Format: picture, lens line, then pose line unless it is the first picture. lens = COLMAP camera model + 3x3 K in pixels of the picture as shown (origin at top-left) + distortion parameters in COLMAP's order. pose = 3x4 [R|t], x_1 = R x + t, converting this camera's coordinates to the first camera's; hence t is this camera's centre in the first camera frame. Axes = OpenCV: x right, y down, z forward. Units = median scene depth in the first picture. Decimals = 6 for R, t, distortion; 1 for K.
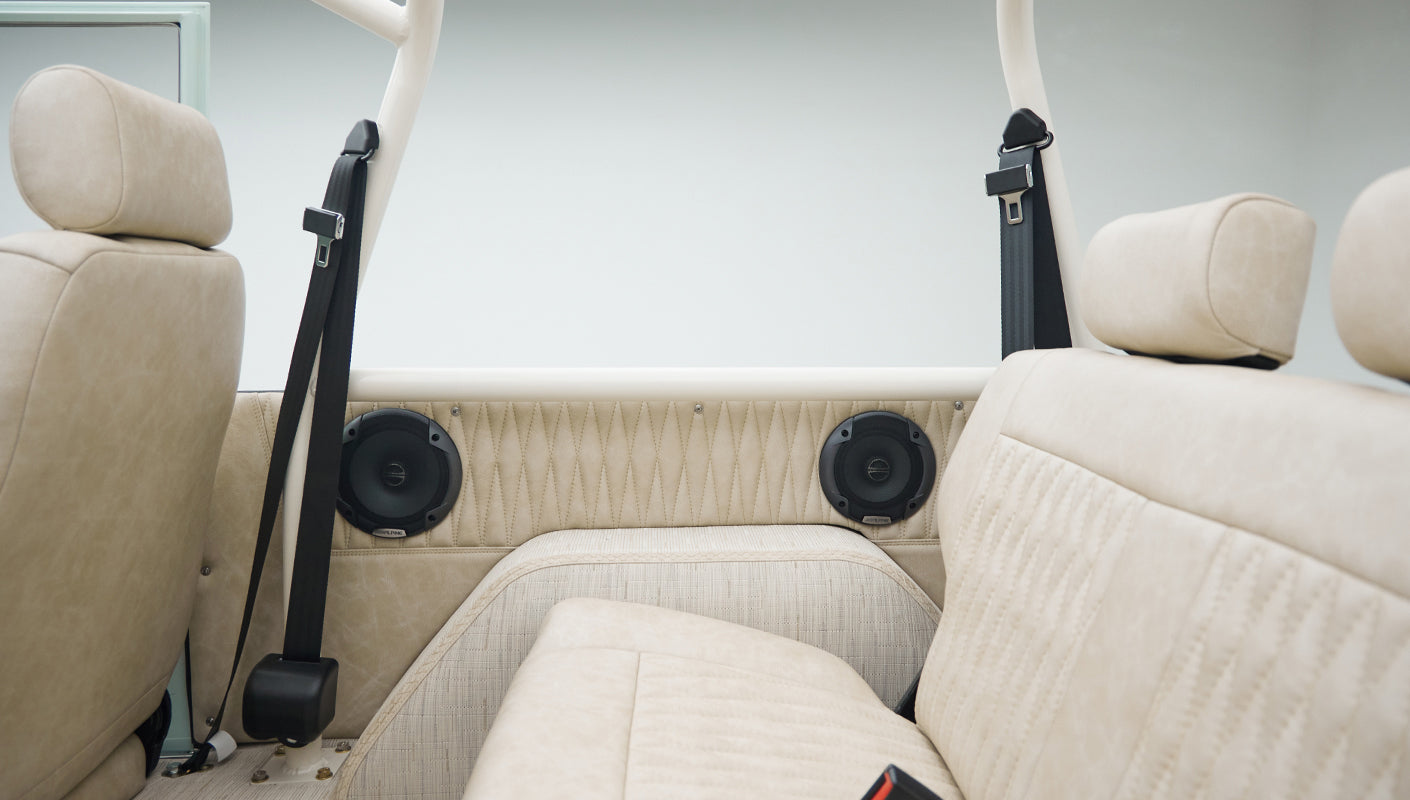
lens RADIAL K [[1056.8, 0, 708.6], [0, 1056.8, 354.6], [0, 0, 1]] dist [0.001348, -0.016598]
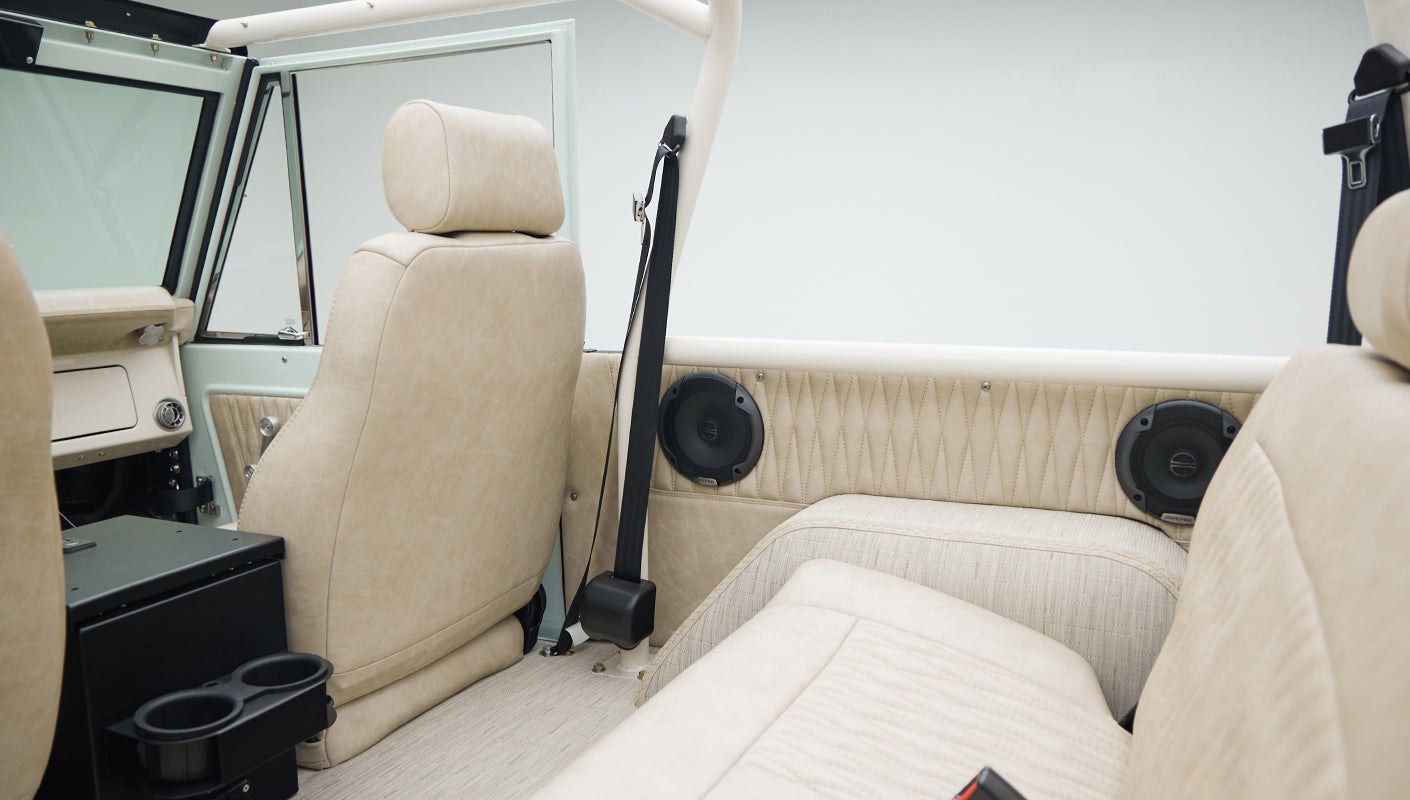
lens RADIAL K [[1056.8, 0, 697.0], [0, 1056.8, 398.8], [0, 0, 1]] dist [0.001348, -0.016598]
pose [[0.874695, 0.059805, -0.480971, 0.240218], [-0.013064, 0.994907, 0.099951, -0.033930], [0.484499, -0.081143, 0.871021, 0.012872]]
